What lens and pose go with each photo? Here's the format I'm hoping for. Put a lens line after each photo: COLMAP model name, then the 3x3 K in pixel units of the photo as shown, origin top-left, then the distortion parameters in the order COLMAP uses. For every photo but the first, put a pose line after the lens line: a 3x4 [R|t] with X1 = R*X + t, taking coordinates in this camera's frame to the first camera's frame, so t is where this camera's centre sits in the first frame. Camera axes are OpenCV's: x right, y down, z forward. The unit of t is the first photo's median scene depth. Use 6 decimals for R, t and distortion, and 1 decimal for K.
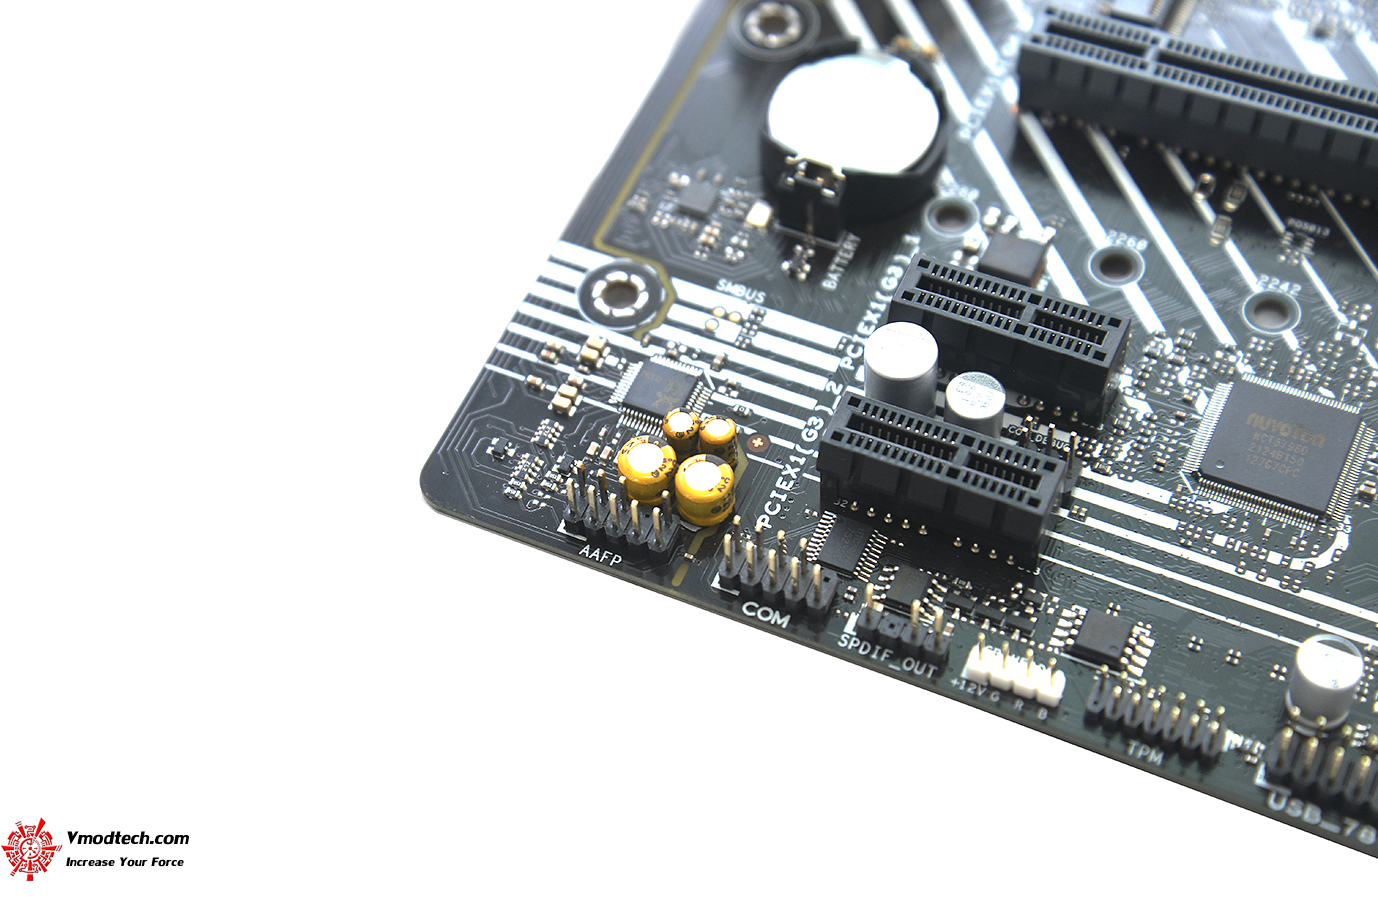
lens RADIAL K [[2618.2, 0, 680.6], [0, 2618.2, 445.4], [0, 0, 1]] dist [0.307774, 0.000000]
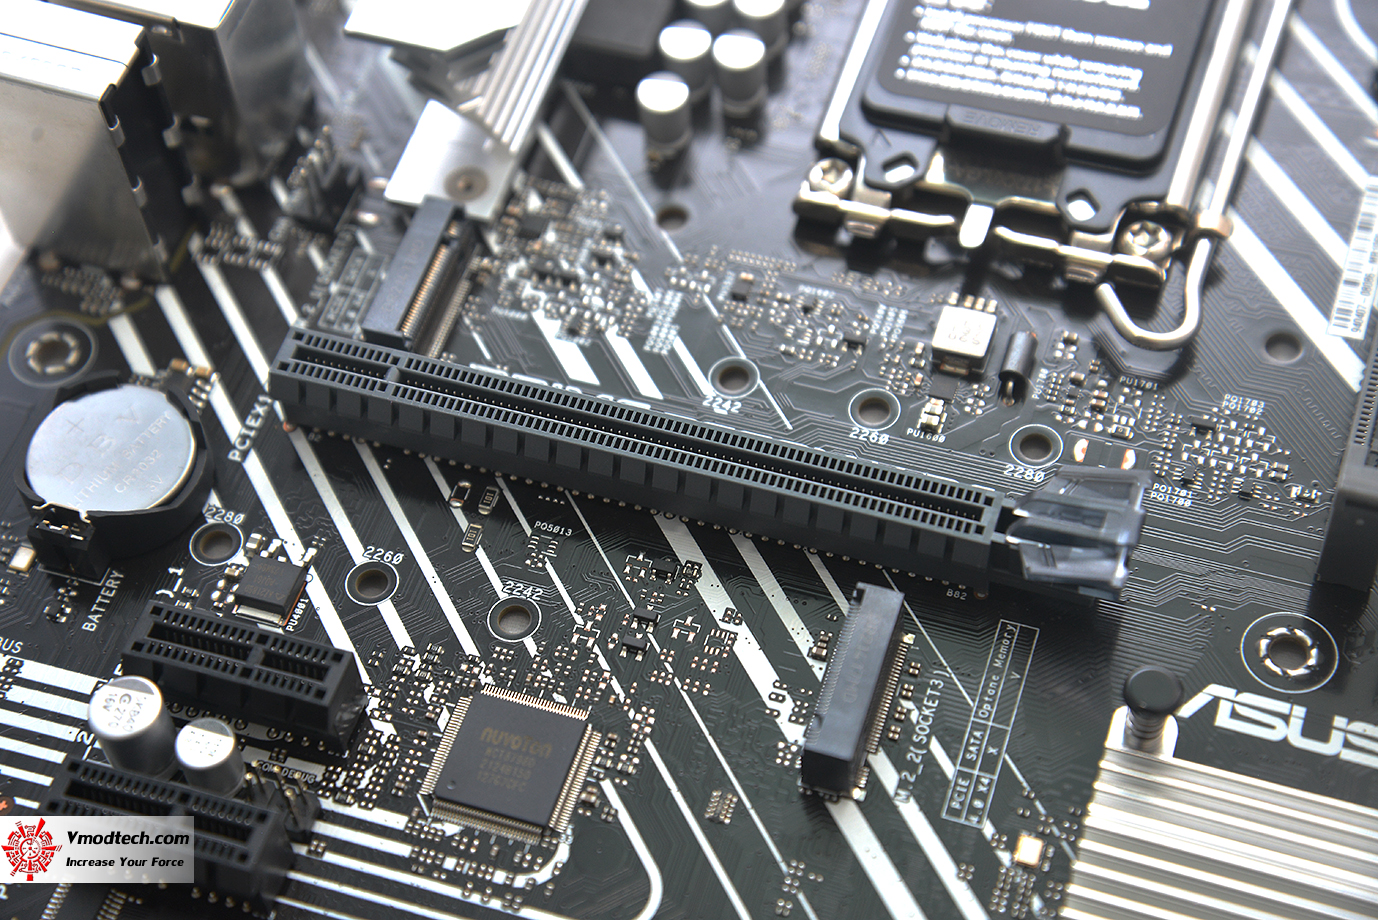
lens RADIAL K [[2618.2, 0, 673.1], [0, 2618.2, 456.5], [0, 0, 1]] dist [0.307774, 0.000000]
pose [[0.994882, -0.090060, 0.045811, 0.243529], [0.090566, 0.995849, -0.009093, -0.098818], [-0.044802, 0.013195, 0.998909, -0.027965]]
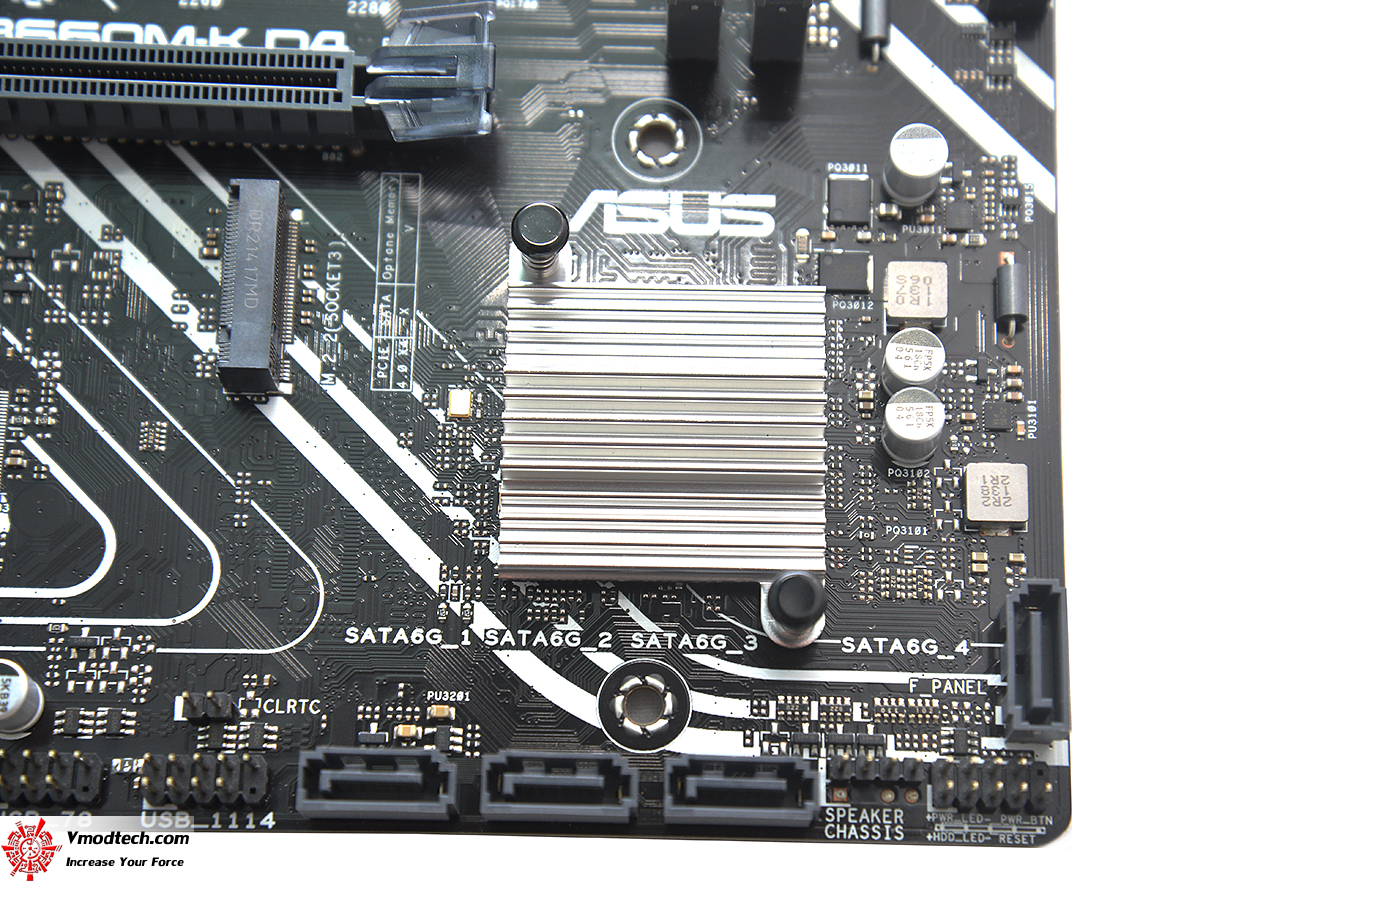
lens RADIAL K [[2618.2, 0, 663.3], [0, 2618.2, 460.6], [0, 0, 1]] dist [0.307774, 0.000000]
pose [[0.918099, -0.357961, 0.170168, 0.297720], [0.292011, 0.901199, 0.320265, -0.226839], [-0.267998, -0.244344, 0.931919, -0.015586]]
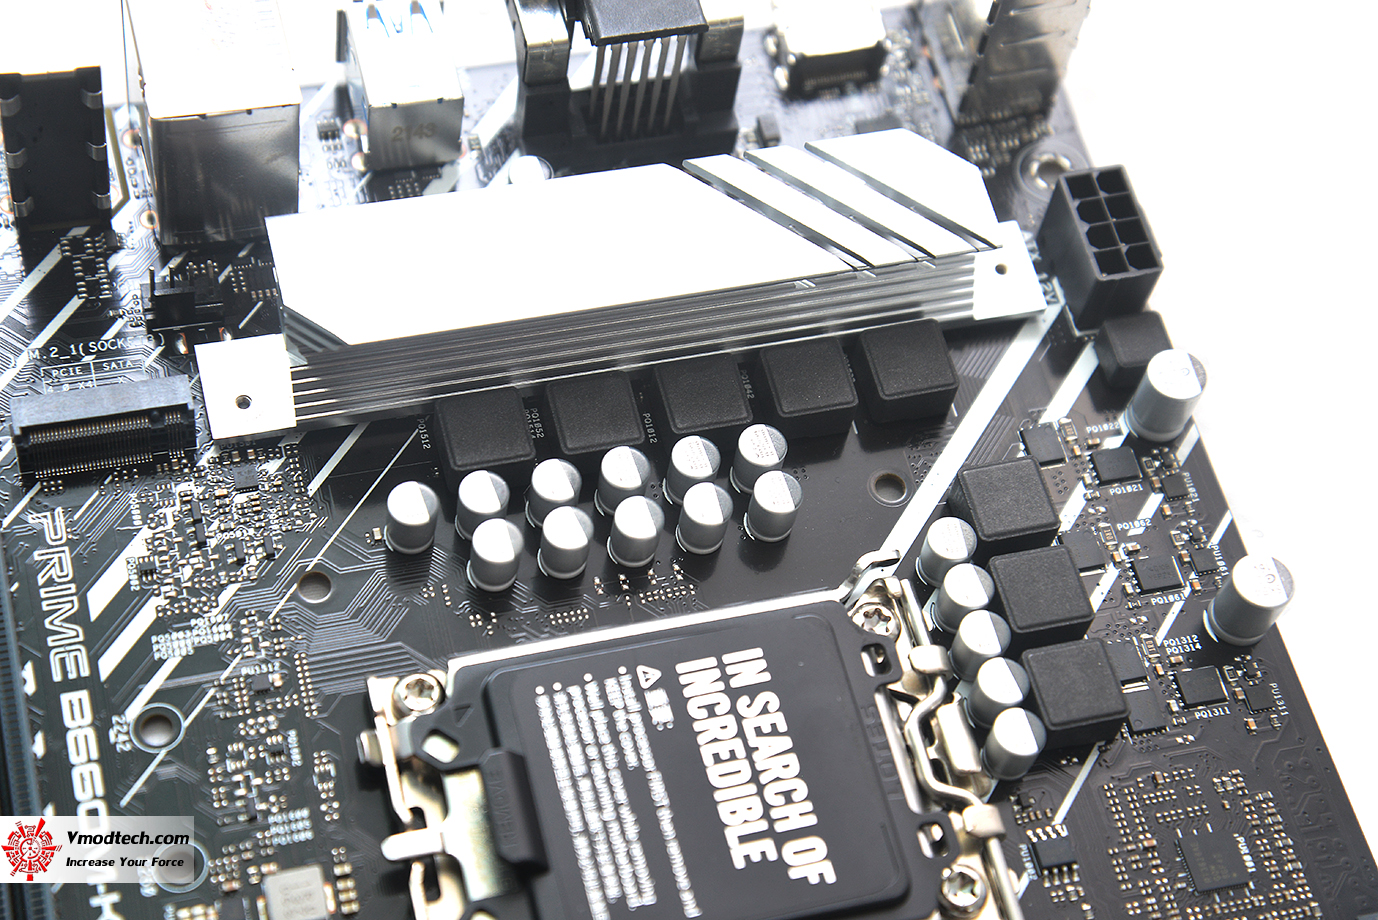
lens RADIAL K [[2618.2, 0, 681.0], [0, 2618.2, 456.1], [0, 0, 1]] dist [0.307774, 0.000000]
pose [[0.612792, 0.744375, -0.265314, 0.658296], [-0.735782, 0.659922, 0.152077, -0.535071], [0.288289, 0.102022, 0.952093, 0.074150]]
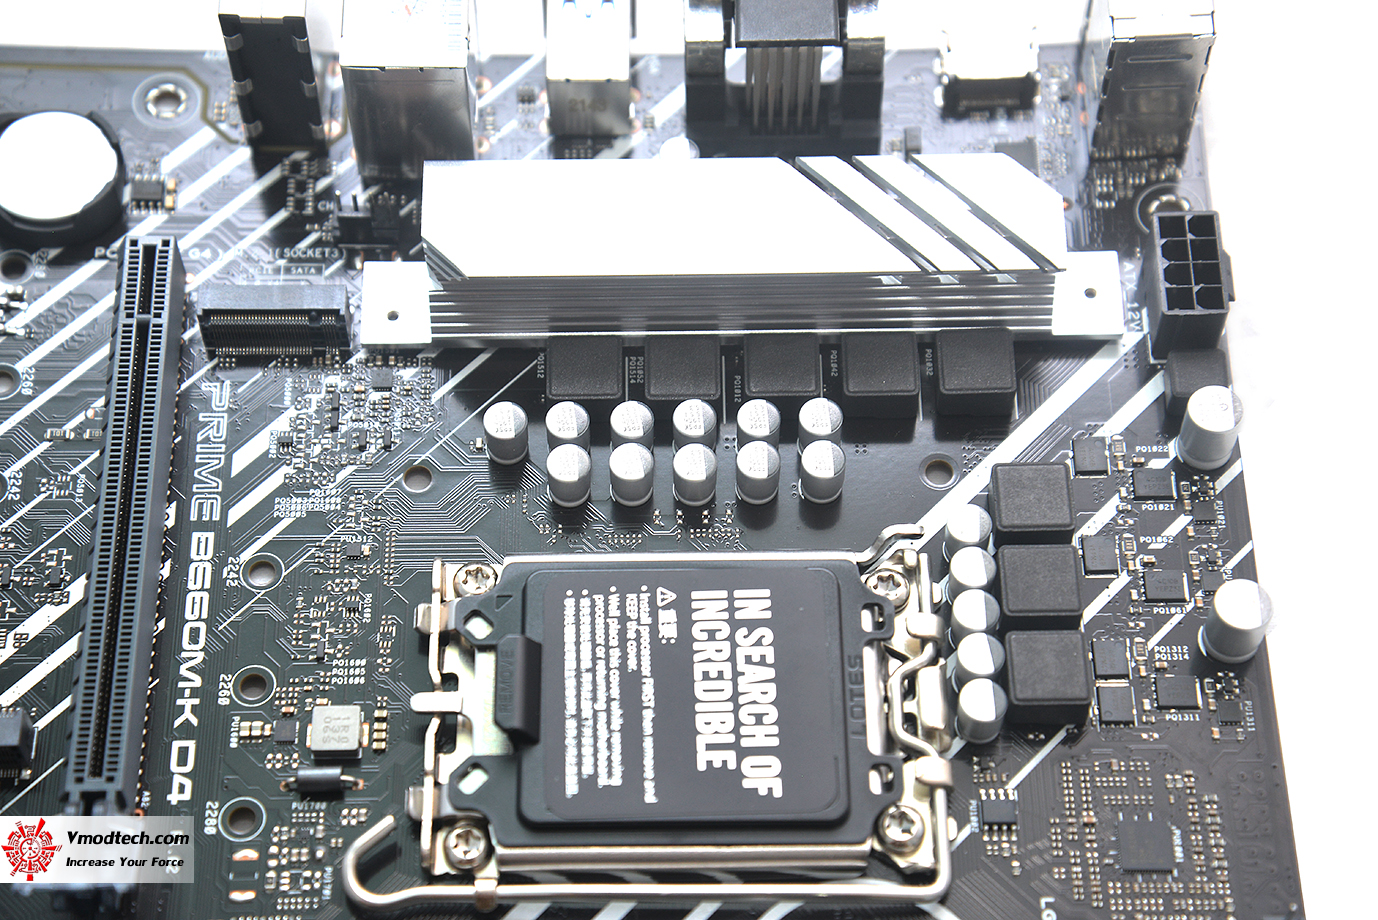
lens RADIAL K [[2618.2, 0, 681.8], [0, 2618.2, 470.3], [0, 0, 1]] dist [0.307774, 0.000000]
pose [[0.421273, 0.824544, -0.377699, 0.853977], [-0.772934, 0.544277, 0.326091, -0.745112], [0.474449, 0.154563, 0.866607, 0.030144]]
